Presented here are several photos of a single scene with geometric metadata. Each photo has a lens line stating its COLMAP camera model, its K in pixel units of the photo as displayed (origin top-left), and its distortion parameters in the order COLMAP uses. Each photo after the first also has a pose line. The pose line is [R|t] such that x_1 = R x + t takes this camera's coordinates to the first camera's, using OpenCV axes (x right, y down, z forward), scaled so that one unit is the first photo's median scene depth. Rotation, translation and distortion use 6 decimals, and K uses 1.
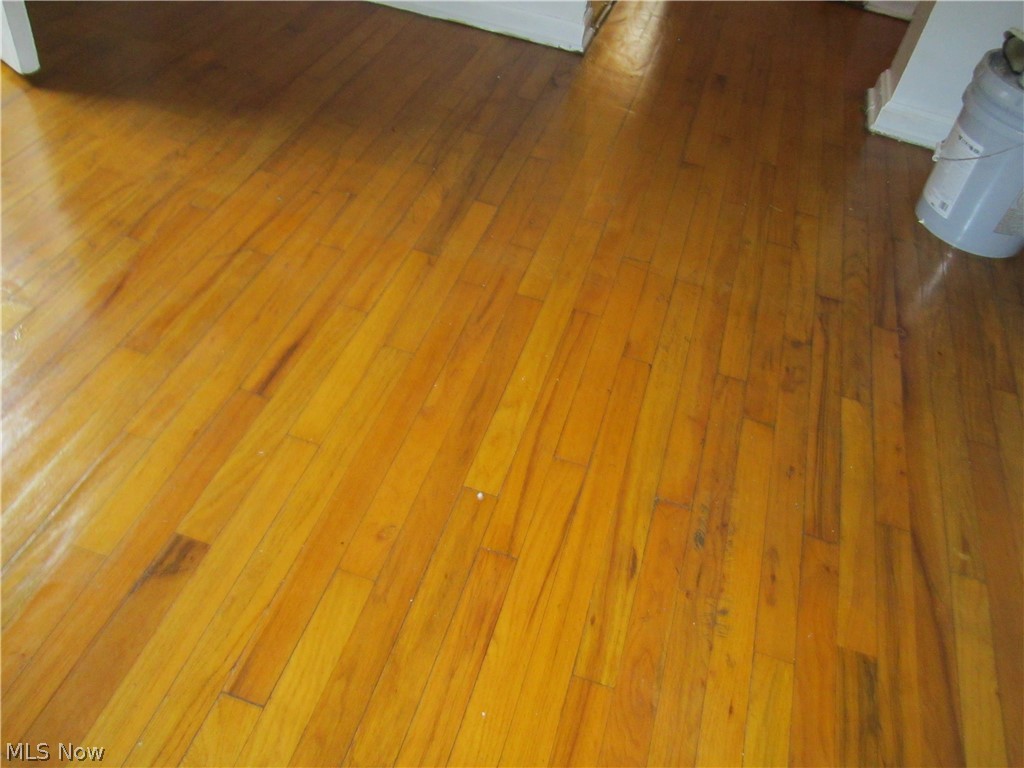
lens RADIAL K [[823.8, 0, 512.0], [0, 823.8, 384.0], [0, 0, 1]] dist [-0.055062, 0.007451]
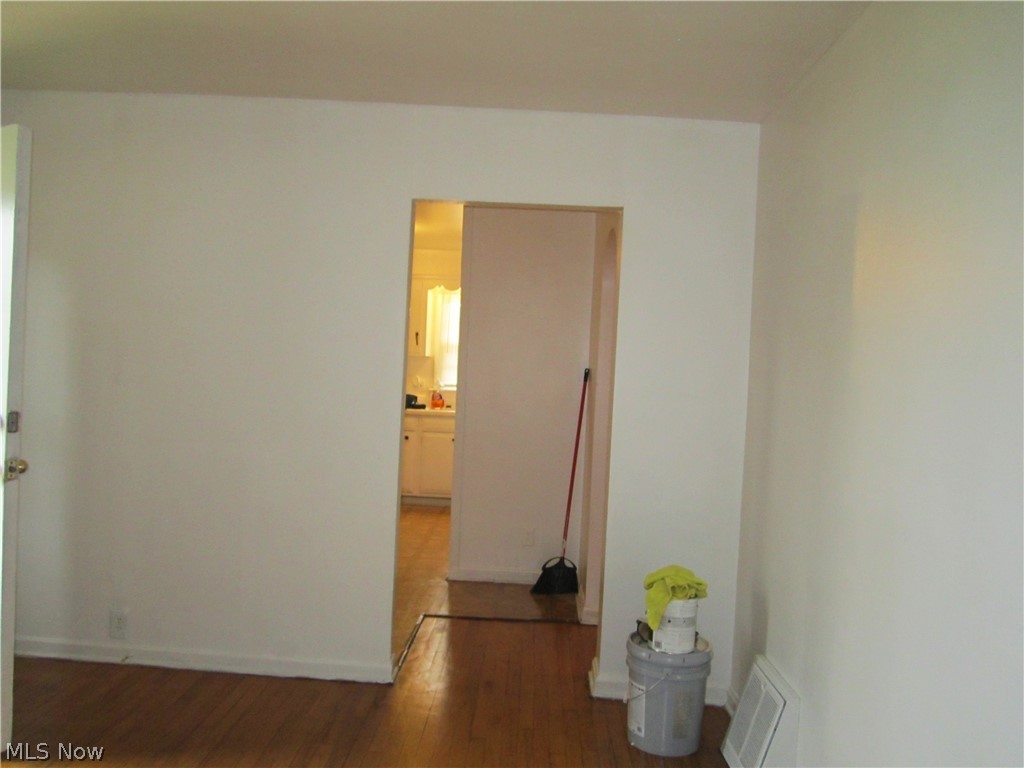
lens RADIAL K [[823.8, 0, 512.0], [0, 823.8, 384.0], [0, 0, 1]] dist [-0.055062, 0.007451]
pose [[0.961628, -0.078333, 0.262936, -0.054569], [0.238073, 0.714560, -0.657818, 0.242046], [-0.136354, 0.695174, 0.705790, -0.466313]]
